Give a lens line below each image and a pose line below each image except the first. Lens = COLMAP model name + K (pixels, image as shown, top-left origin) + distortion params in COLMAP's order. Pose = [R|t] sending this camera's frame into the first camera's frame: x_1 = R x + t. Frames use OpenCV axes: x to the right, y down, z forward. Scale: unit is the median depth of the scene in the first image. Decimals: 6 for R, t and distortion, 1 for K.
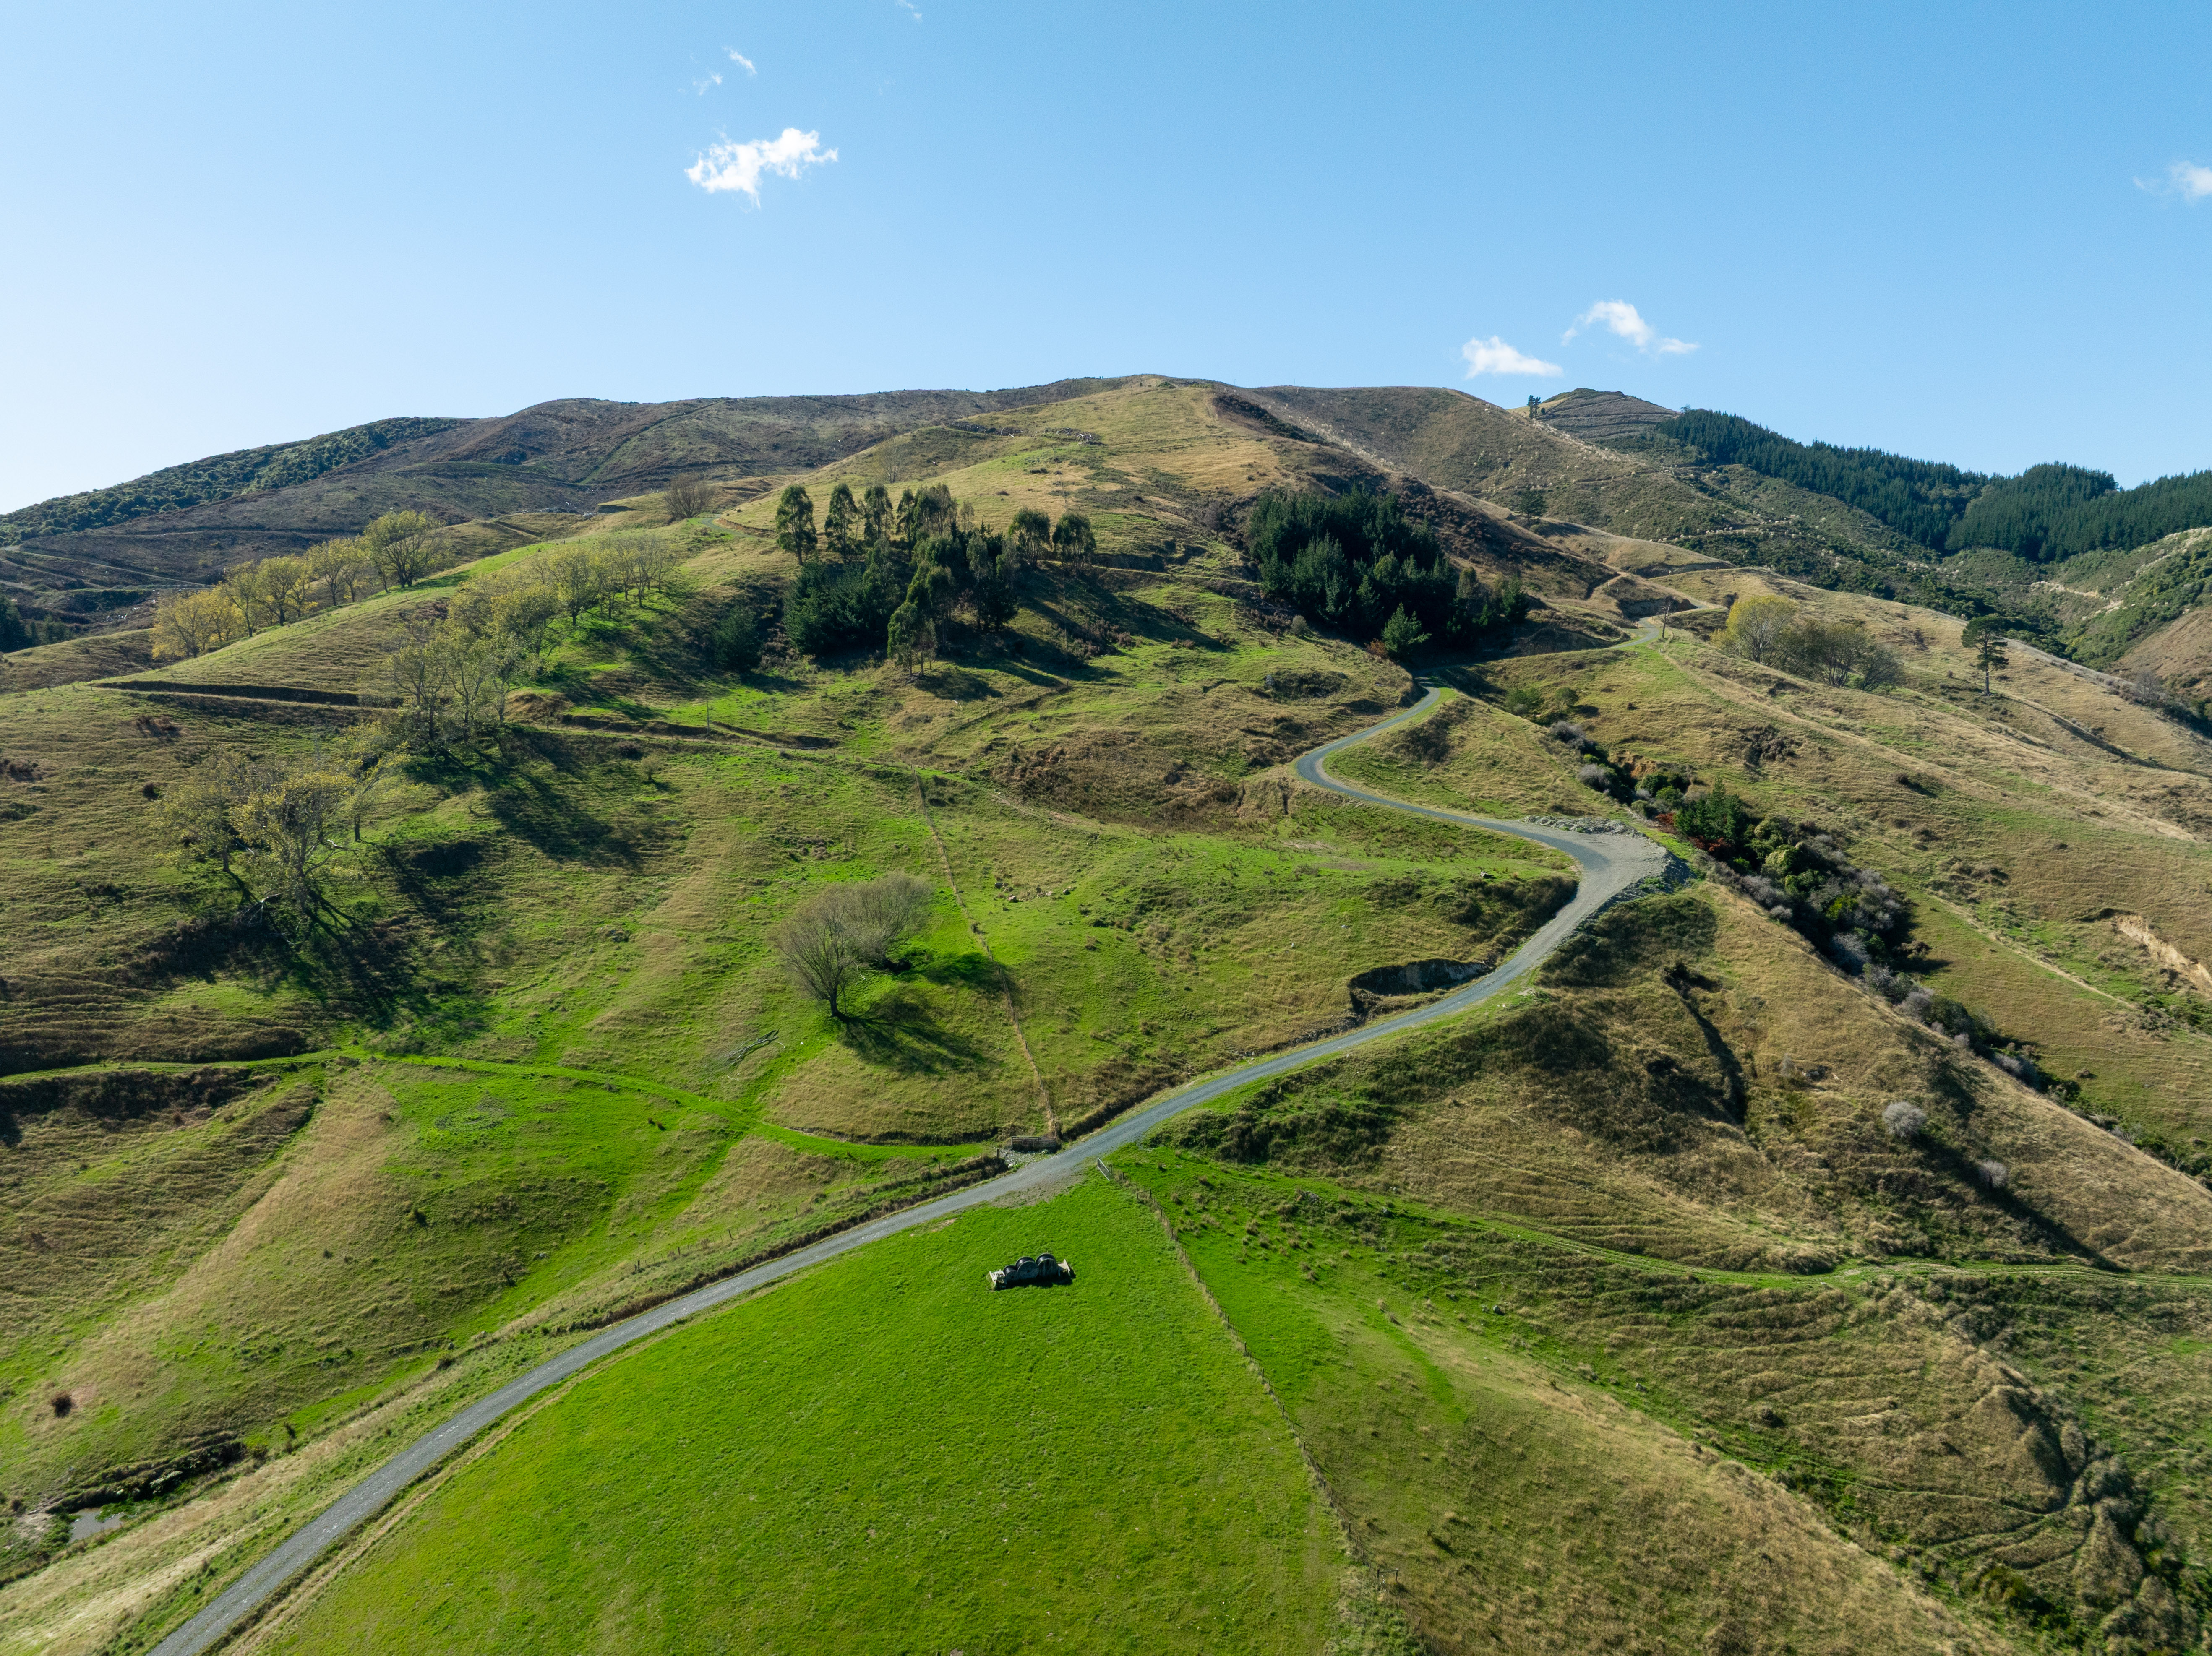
lens RADIAL K [[1560.3, 0, 1114.5], [0, 1560.3, 817.8], [0, 0, 1]] dist [-0.026140, -0.027700]
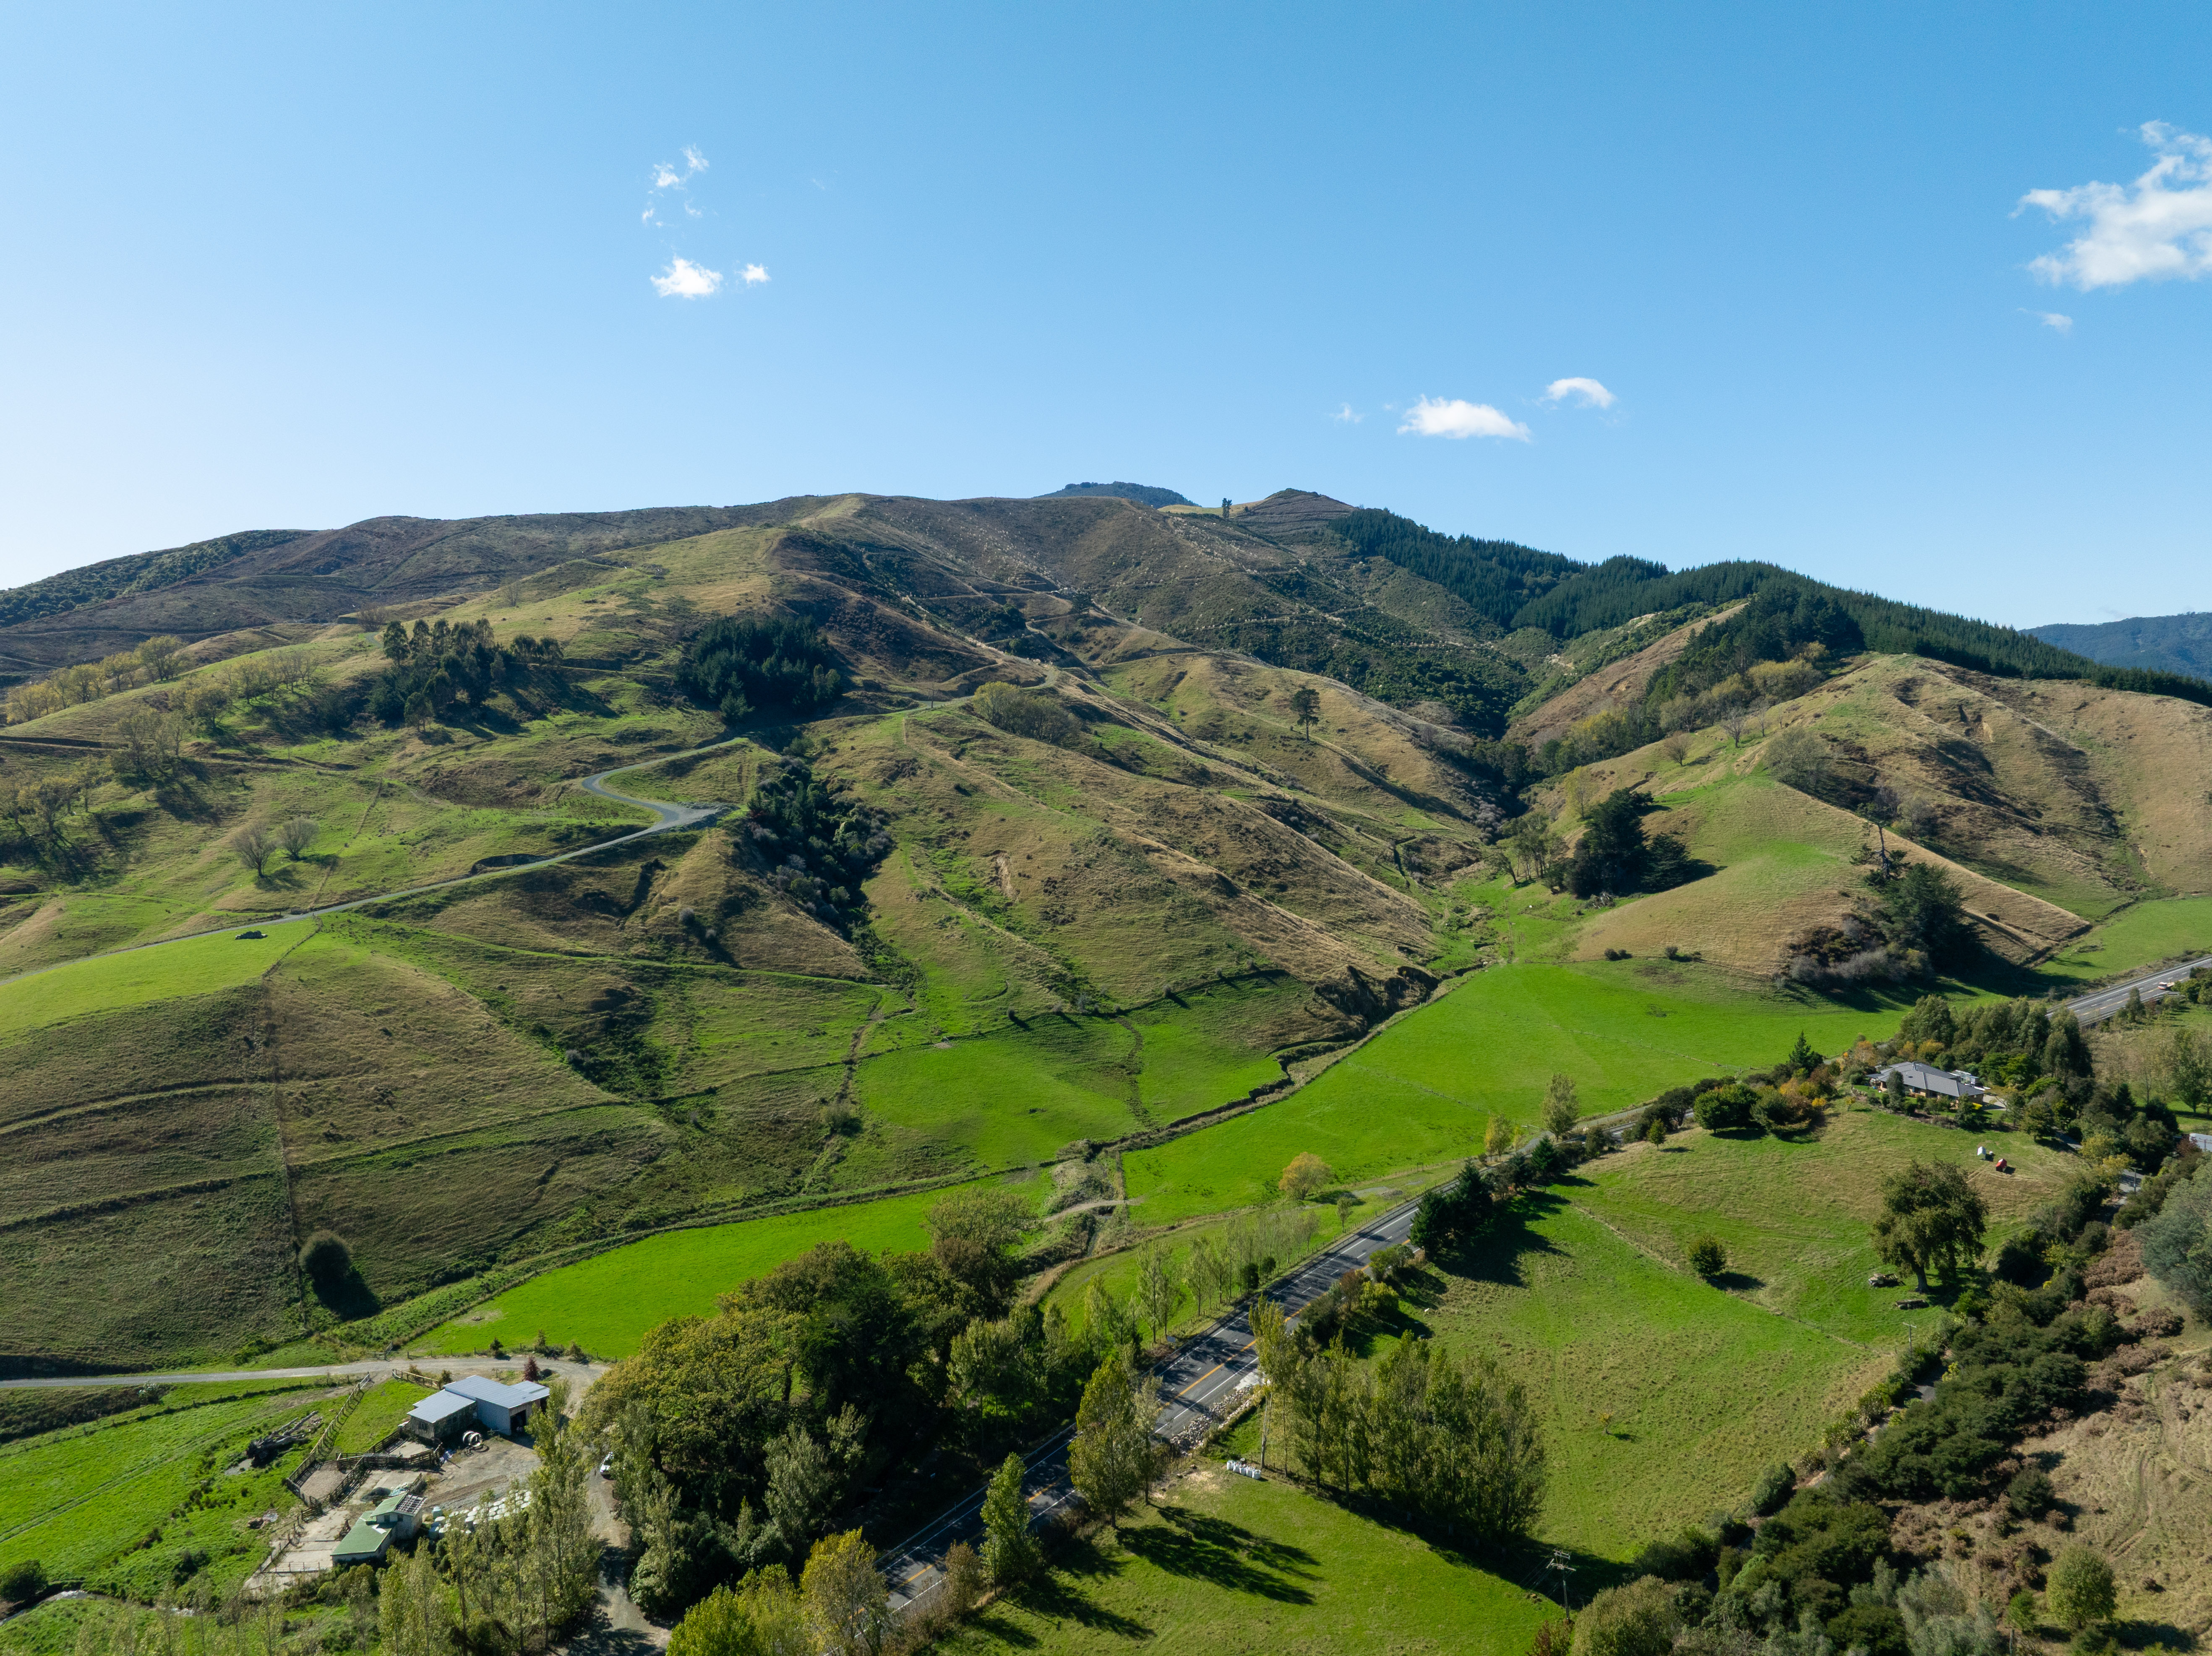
lens RADIAL K [[1557.4, 0, 1106.0], [0, 1557.4, 828.0], [0, 0, 1]] dist [-0.040138, 0.001096]
pose [[0.999789, -0.002263, 0.020398, 0.721699], [0.002837, 0.999599, -0.028185, 0.084508], [-0.020326, 0.028237, 0.999395, -0.929955]]
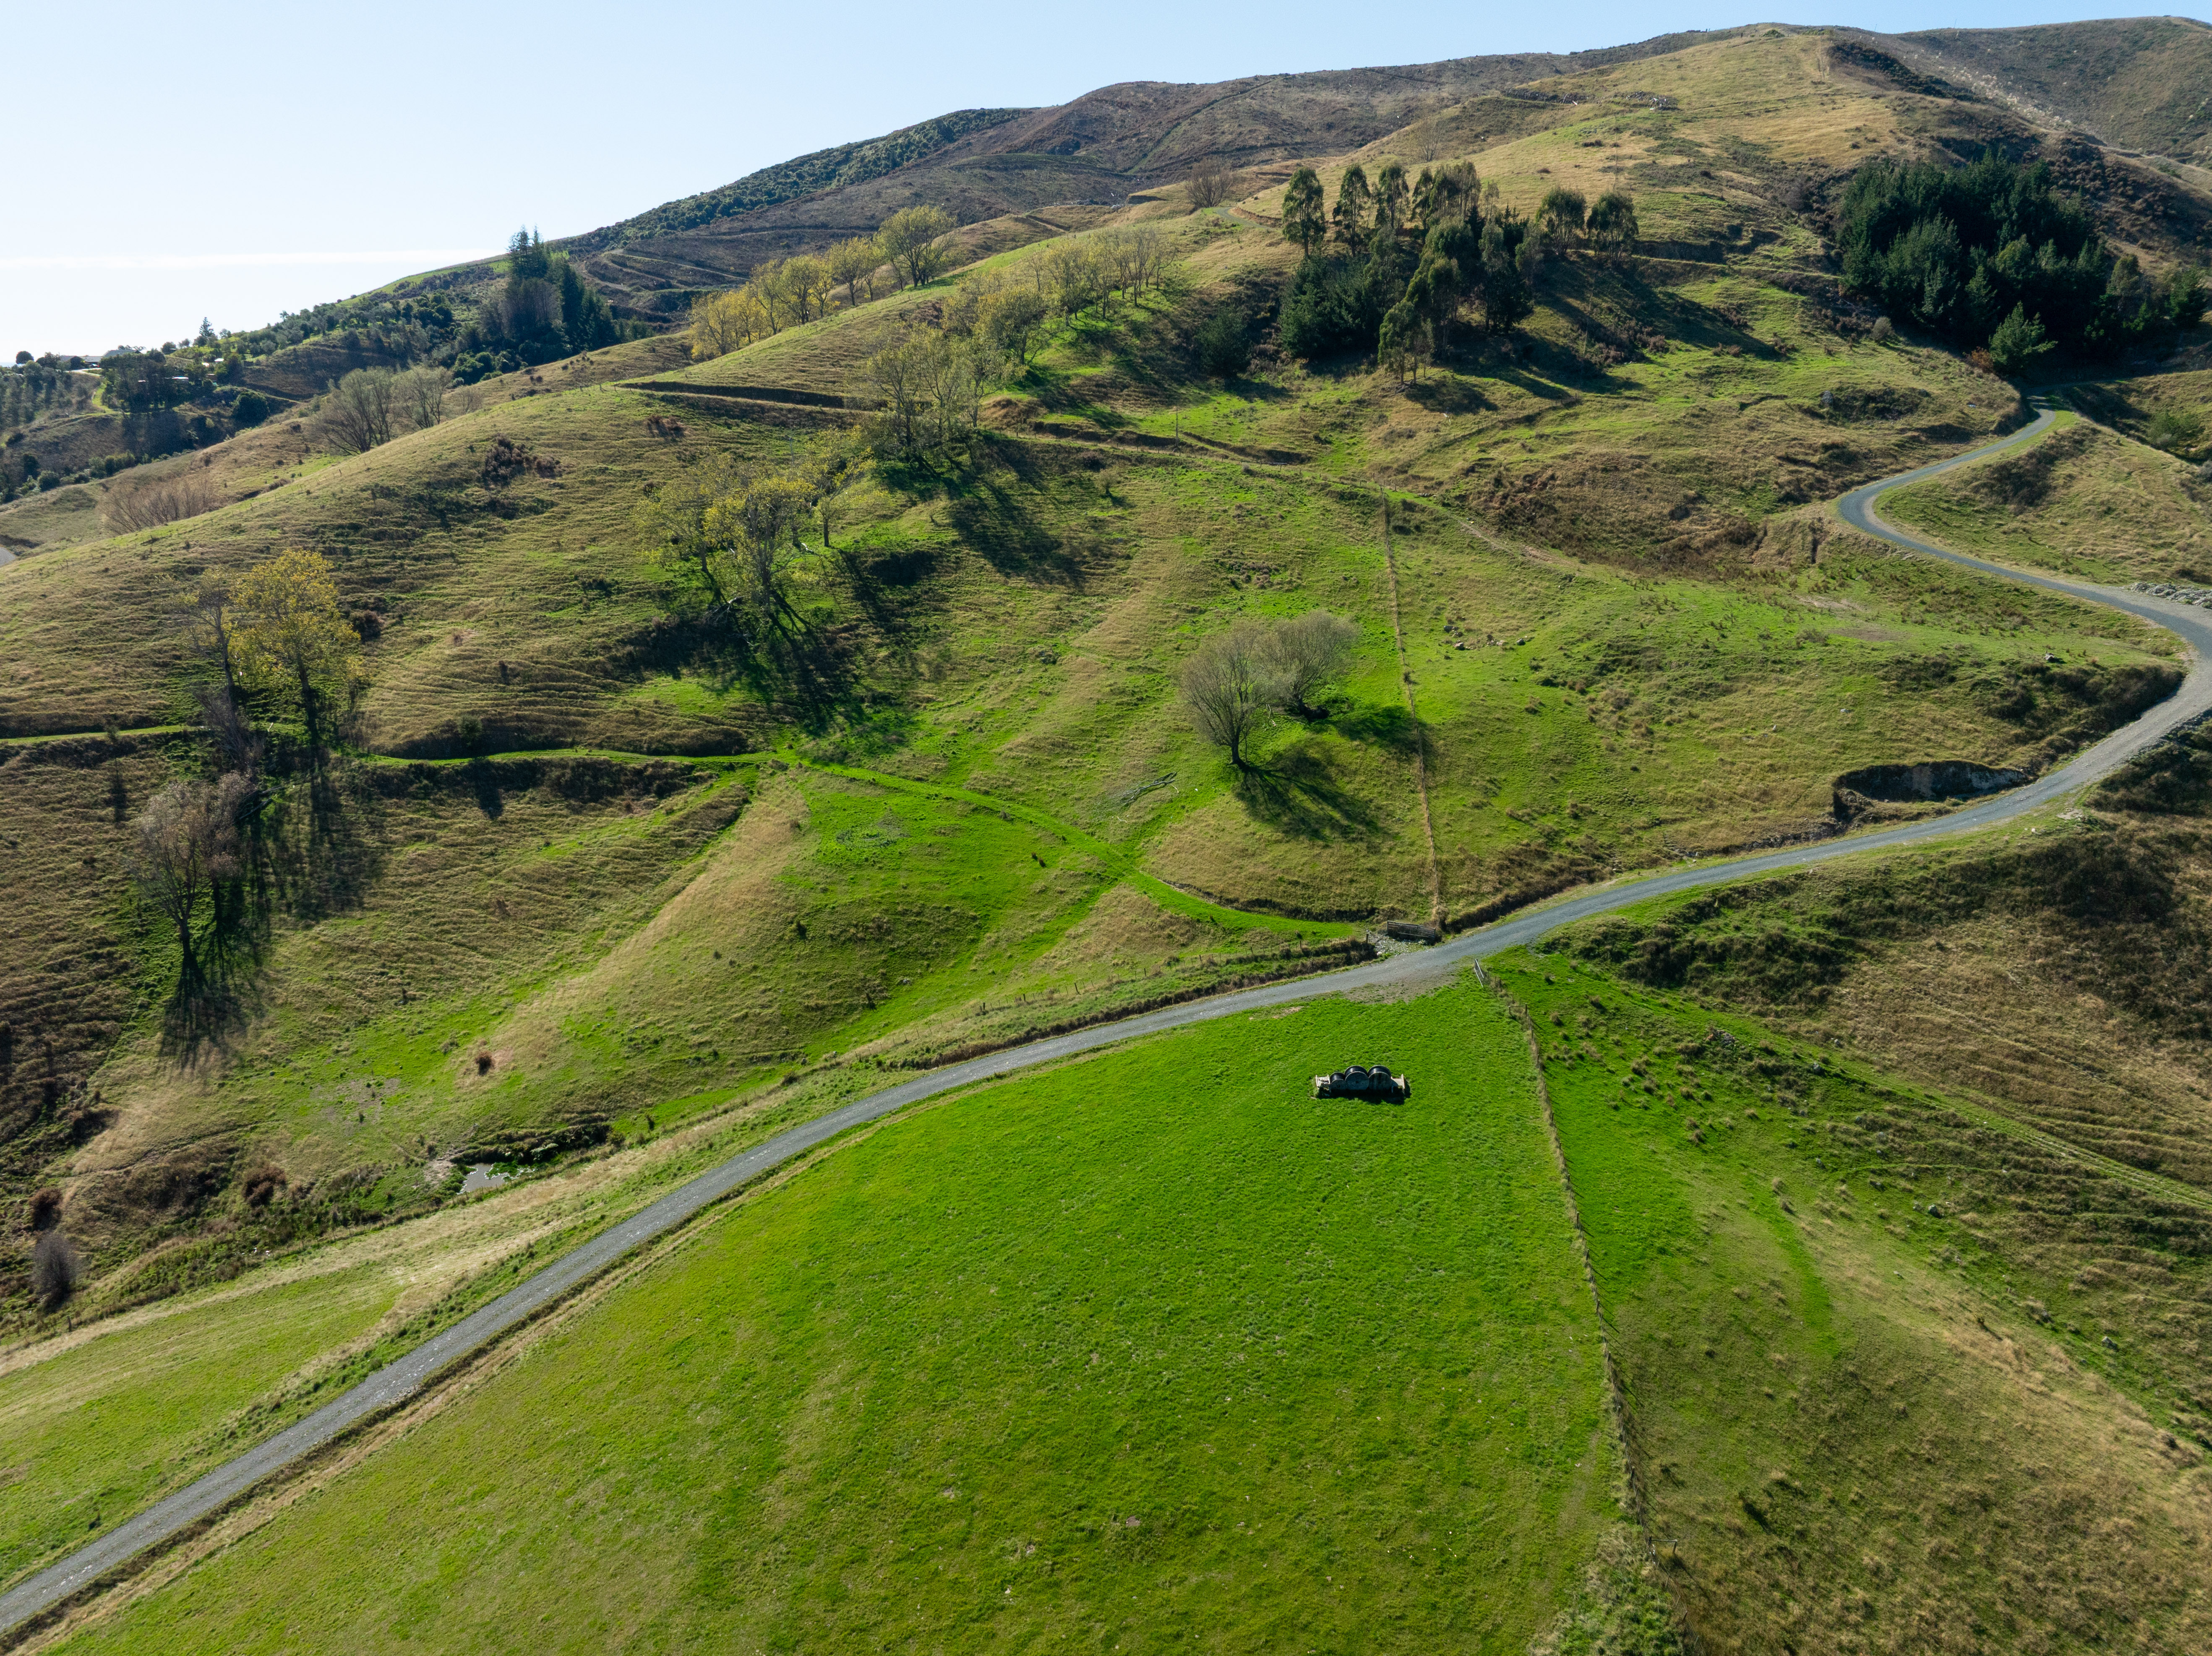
lens RADIAL K [[1560.3, 0, 1114.5], [0, 1560.3, 817.8], [0, 0, 1]] dist [-0.026140, -0.027700]
pose [[0.936965, 0.103436, -0.333763, 0.046876], [-0.039690, 0.980505, 0.192446, -0.012453], [0.347162, -0.167068, 0.922804, 0.070392]]
